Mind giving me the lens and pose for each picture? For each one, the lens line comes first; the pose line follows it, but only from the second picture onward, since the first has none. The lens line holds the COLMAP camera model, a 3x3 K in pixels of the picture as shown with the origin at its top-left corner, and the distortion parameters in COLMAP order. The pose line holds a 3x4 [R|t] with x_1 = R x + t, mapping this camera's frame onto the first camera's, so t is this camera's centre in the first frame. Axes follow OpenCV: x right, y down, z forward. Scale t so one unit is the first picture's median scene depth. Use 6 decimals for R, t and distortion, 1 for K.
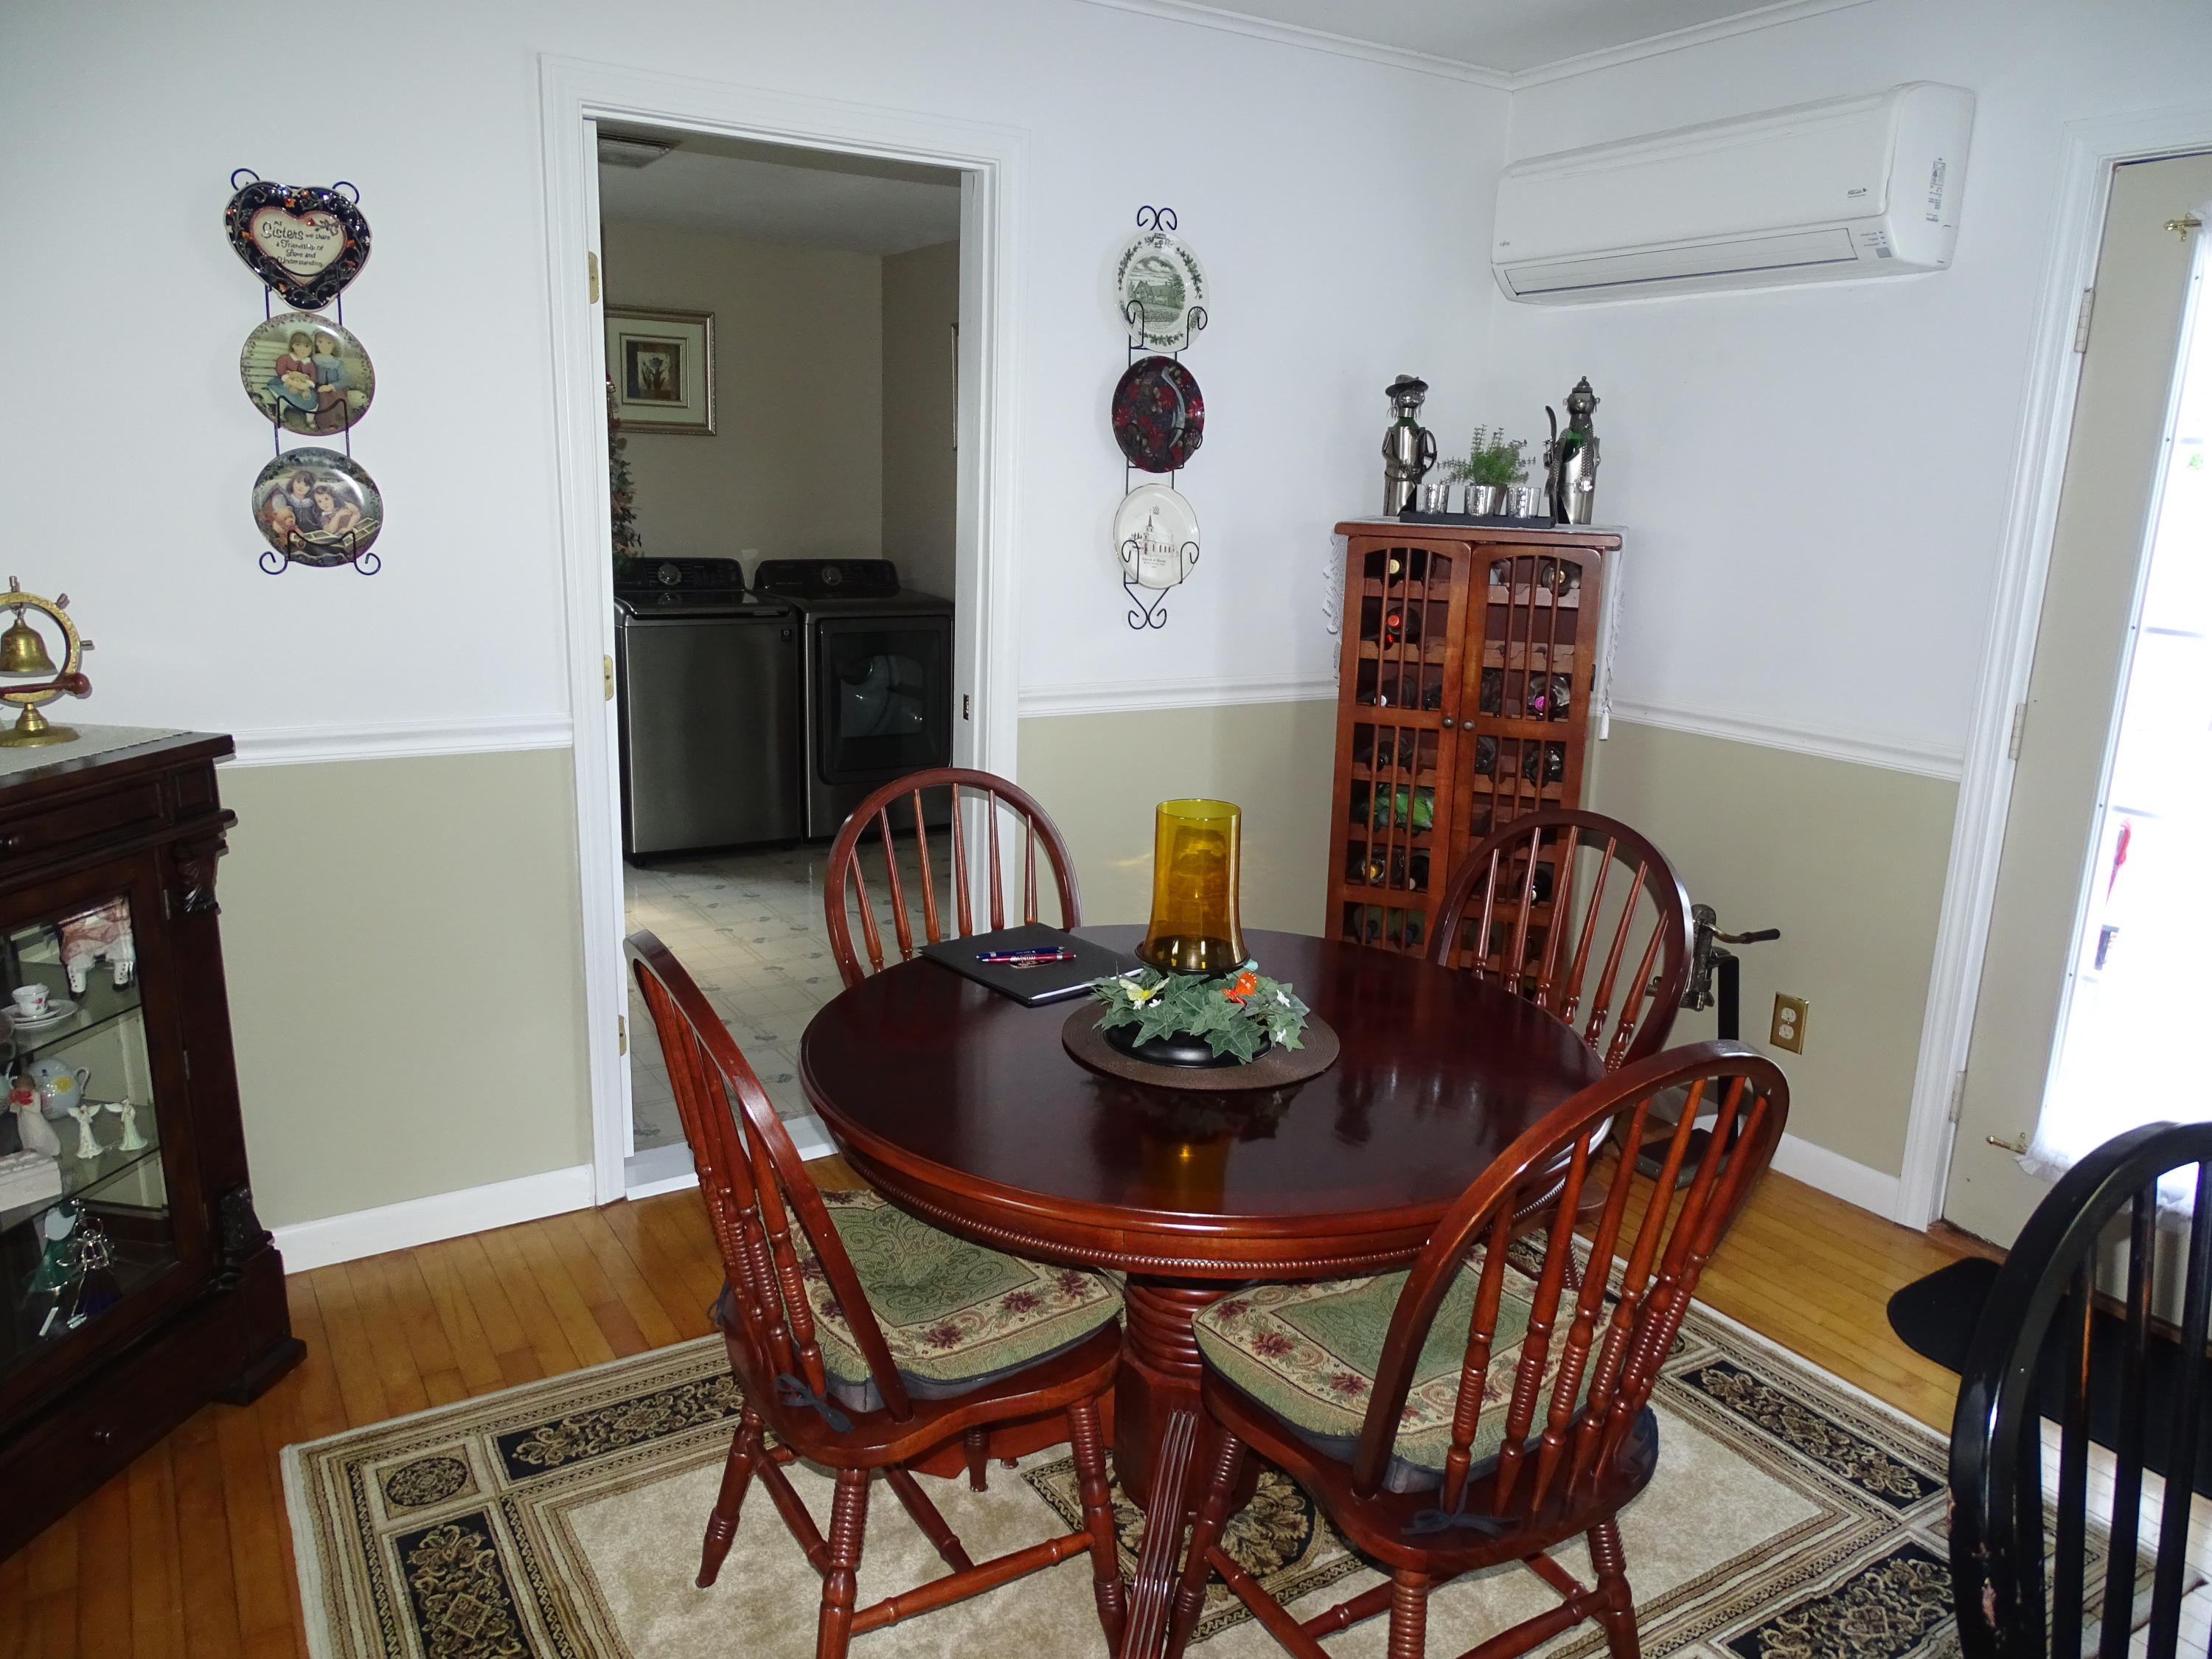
lens RADIAL K [[1567.2, 0, 1098.9], [0, 1567.2, 820.1], [0, 0, 1]] dist [0.000049, 0.001499]
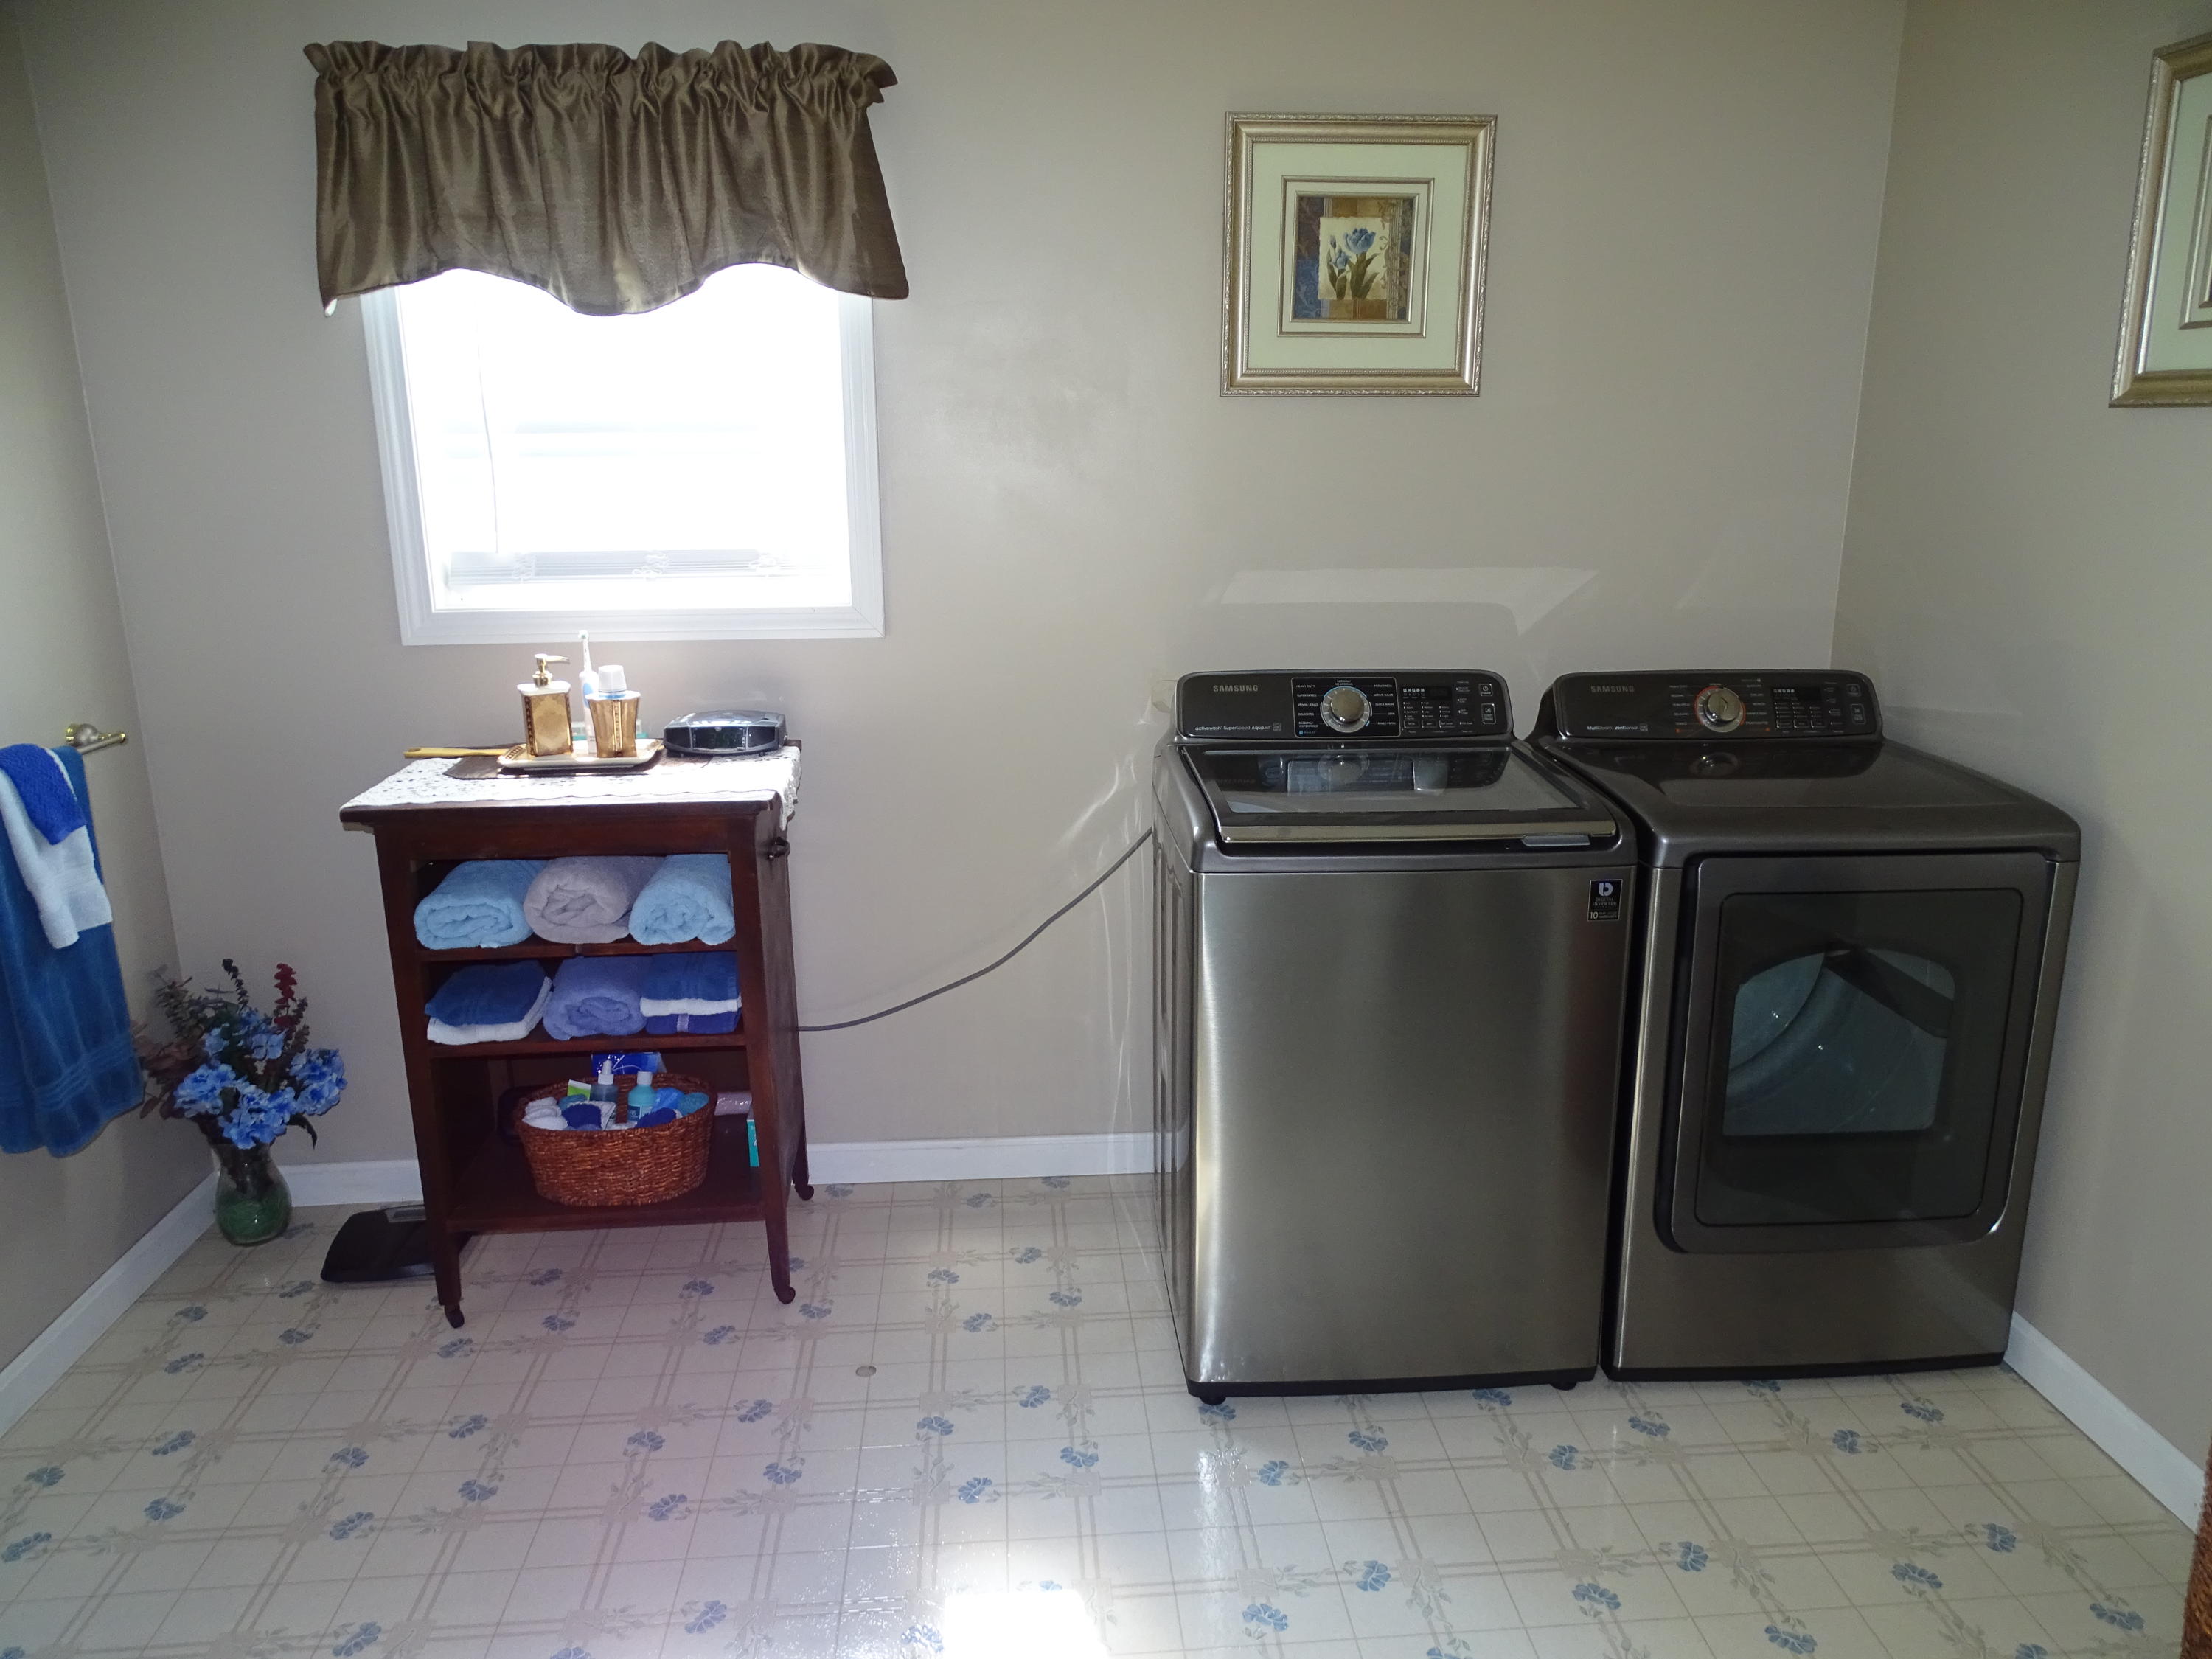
lens RADIAL K [[1567.2, 0, 1090.3], [0, 1567.2, 812.2], [0, 0, 1]] dist [0.000049, 0.001499]
pose [[0.881953, 0.083347, -0.463909, -0.124577], [-0.076192, 0.996507, 0.034184, -0.133797], [0.465138, 0.005198, 0.885223, 0.555042]]
